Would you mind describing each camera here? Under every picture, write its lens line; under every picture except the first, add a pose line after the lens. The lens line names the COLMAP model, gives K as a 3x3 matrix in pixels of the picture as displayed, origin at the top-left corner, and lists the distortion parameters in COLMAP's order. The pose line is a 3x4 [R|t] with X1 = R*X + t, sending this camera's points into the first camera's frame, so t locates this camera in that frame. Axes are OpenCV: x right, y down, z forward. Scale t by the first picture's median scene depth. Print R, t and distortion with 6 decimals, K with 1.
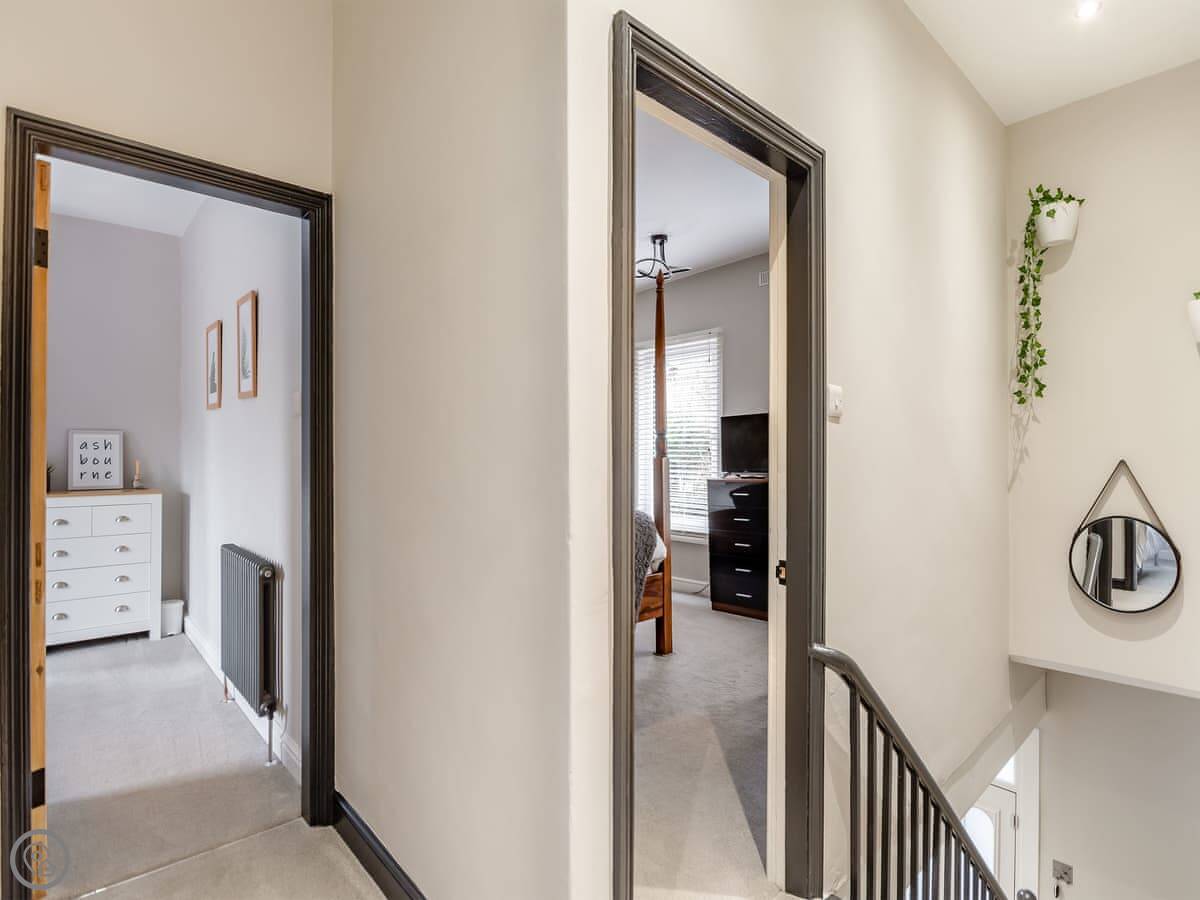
lens RADIAL K [[568.7, 0, 602.4], [0, 568.7, 455.7], [0, 0, 1]] dist [-0.006034, 0.000502]
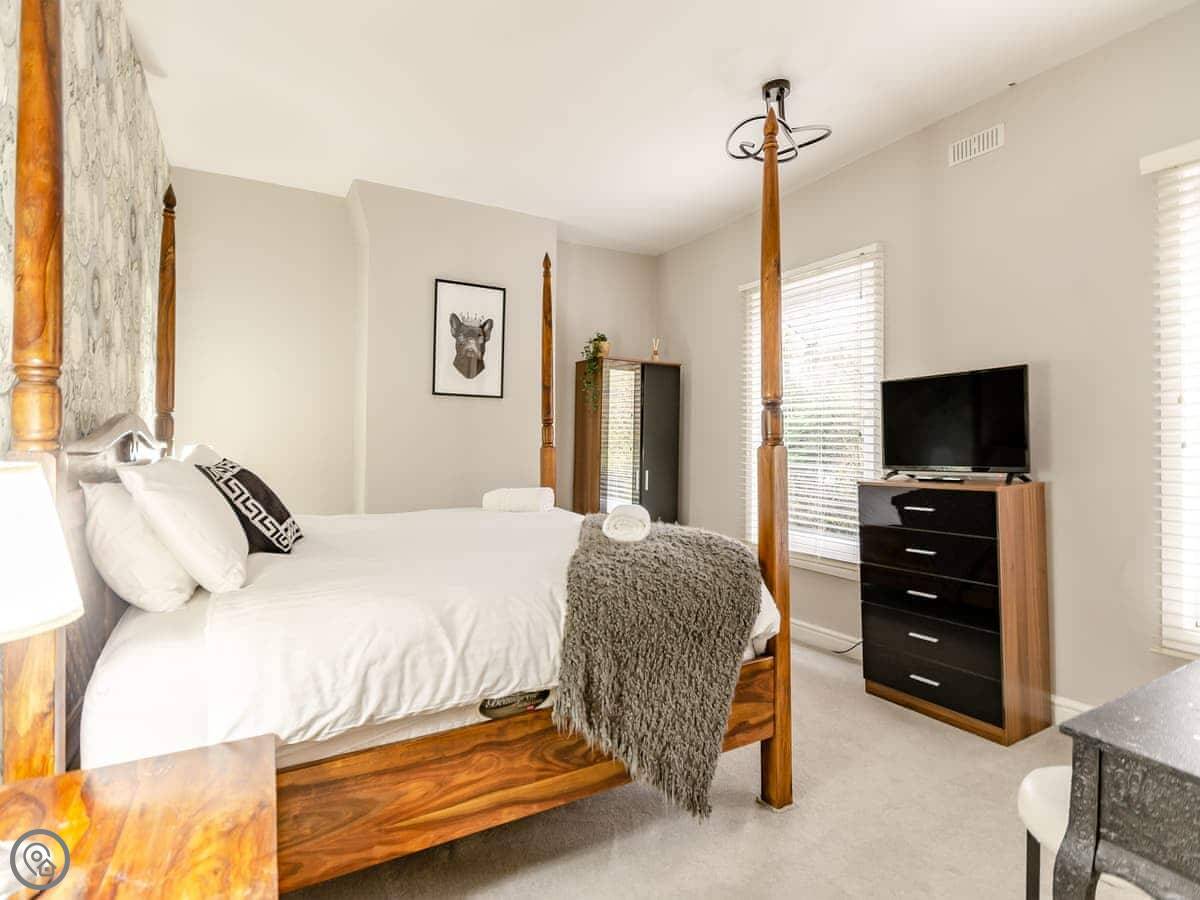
lens RADIAL K [[619.0, 0, 592.5], [0, 619.0, 440.4], [0, 0, 1]] dist [0.008173, -0.000127]
pose [[0.976756, 0.002489, -0.214341, 0.047858], [-0.003437, 0.999986, -0.004049, 0.000376], [0.214328, 0.004692, 0.976750, 0.285472]]
